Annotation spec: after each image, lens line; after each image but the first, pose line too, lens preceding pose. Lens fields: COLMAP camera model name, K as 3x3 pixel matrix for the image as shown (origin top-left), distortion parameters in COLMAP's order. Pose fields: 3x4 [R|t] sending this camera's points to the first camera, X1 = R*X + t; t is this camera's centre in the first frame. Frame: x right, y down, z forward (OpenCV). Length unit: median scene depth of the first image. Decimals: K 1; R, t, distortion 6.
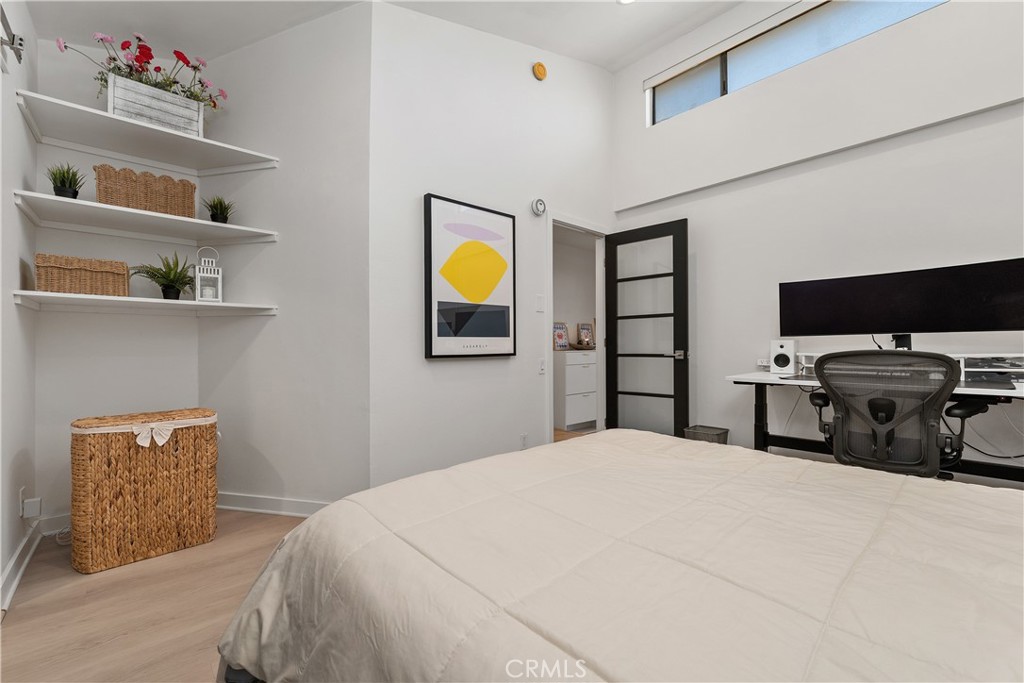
lens RADIAL K [[421.7, 0, 512.9], [0, 421.7, 342.9], [0, 0, 1]] dist [-0.013519, 0.000094]
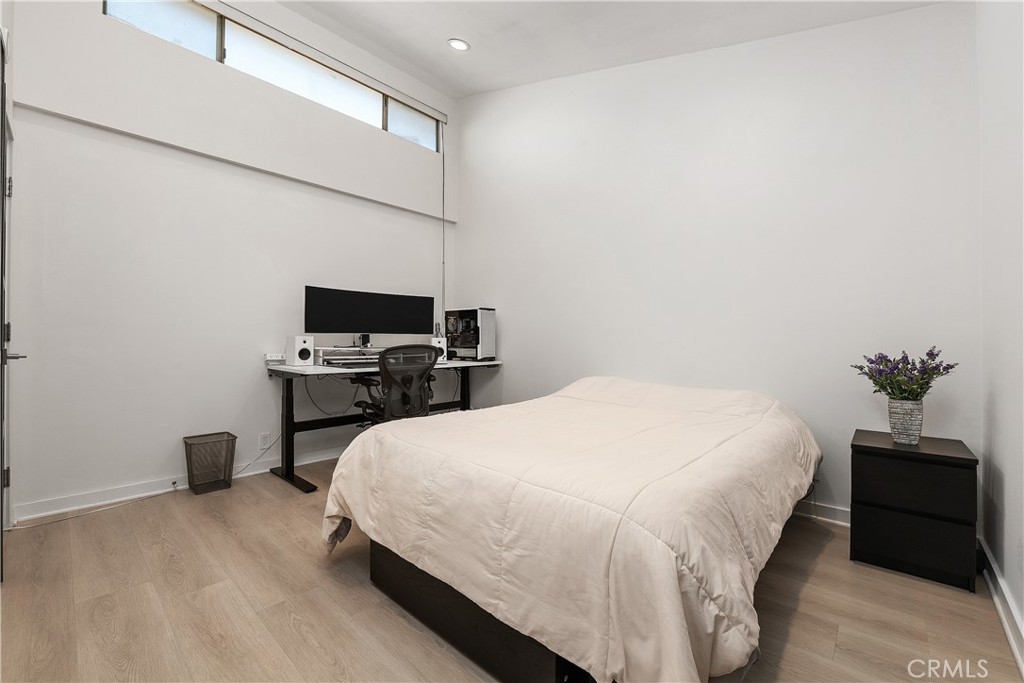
lens RADIAL K [[417.3, 0, 512.4], [0, 417.3, 343.0], [0, 0, 1]] dist [-0.012826, 0.000213]
pose [[-0.091639, 0.004684, 0.995781, -0.537710], [-0.013245, 0.999895, -0.005922, 0.011075], [-0.995704, -0.013732, -0.091567, 0.554547]]
